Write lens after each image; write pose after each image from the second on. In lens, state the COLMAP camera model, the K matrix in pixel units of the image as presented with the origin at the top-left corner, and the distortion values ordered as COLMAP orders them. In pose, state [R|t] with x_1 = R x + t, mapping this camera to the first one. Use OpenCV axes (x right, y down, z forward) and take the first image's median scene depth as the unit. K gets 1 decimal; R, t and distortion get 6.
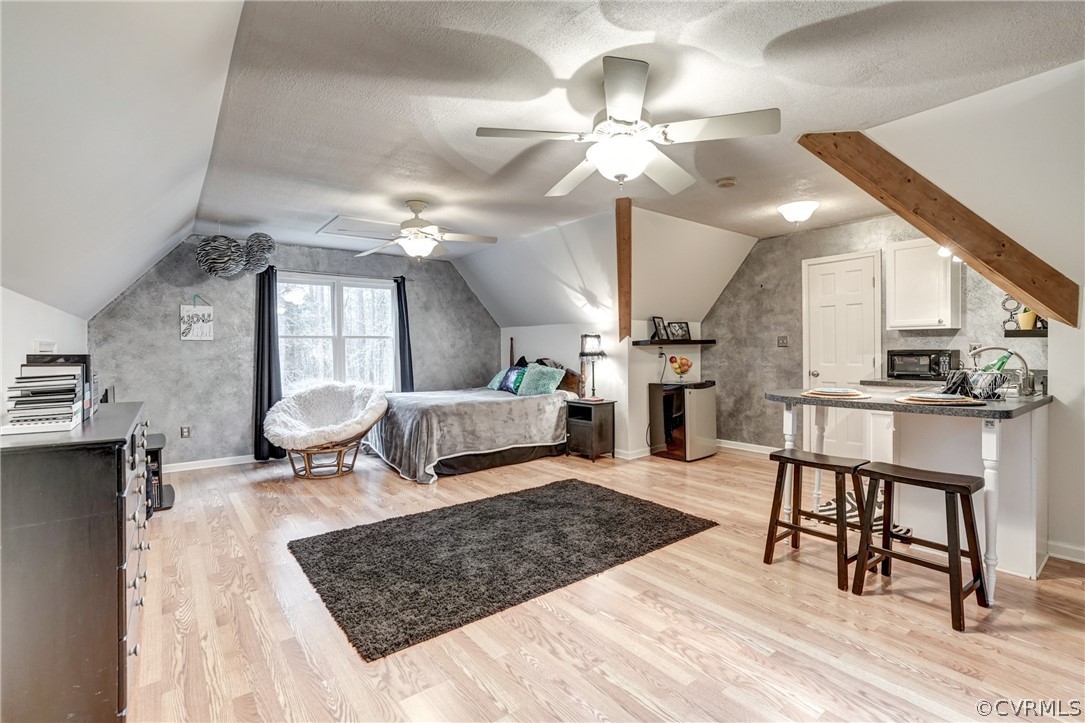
lens RADIAL K [[500.7, 0, 547.0], [0, 500.7, 357.5], [0, 0, 1]] dist [-0.037772, 0.020184]
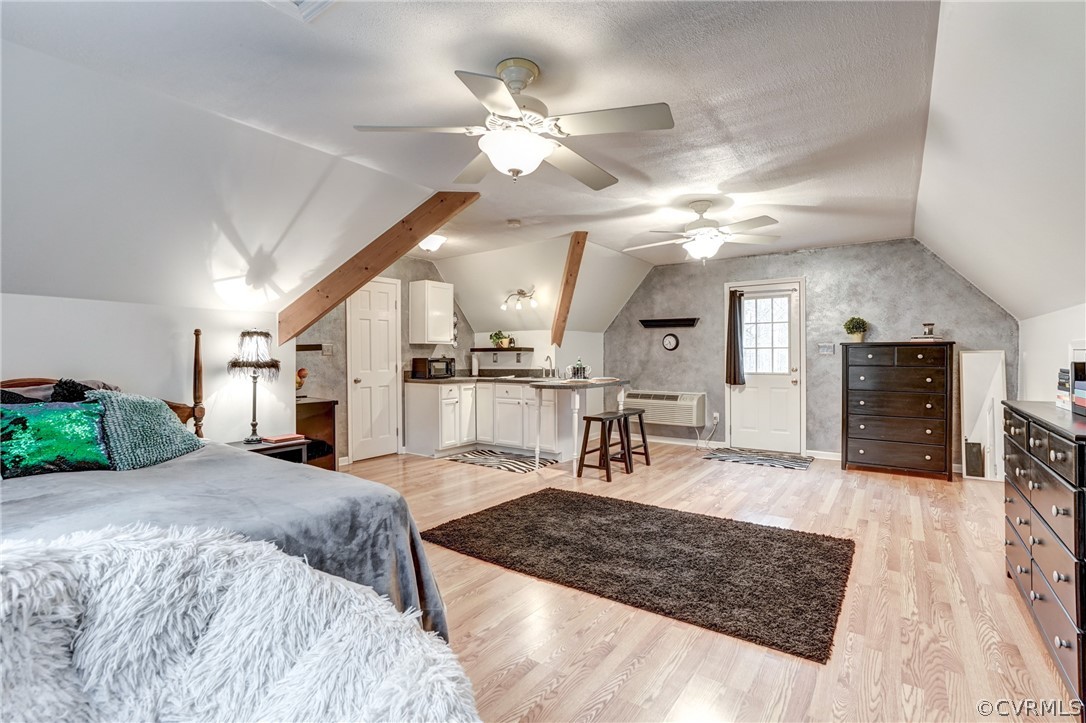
lens RADIAL K [[501.1, 0, 547.5], [0, 501.1, 357.5], [0, 0, 1]] dist [-0.037772, 0.020184]
pose [[-0.284055, 0.005360, 0.958793, -1.031016], [0.021228, 0.999774, 0.000700, -0.014701], [-0.958573, 0.020552, -0.284105, 1.516146]]
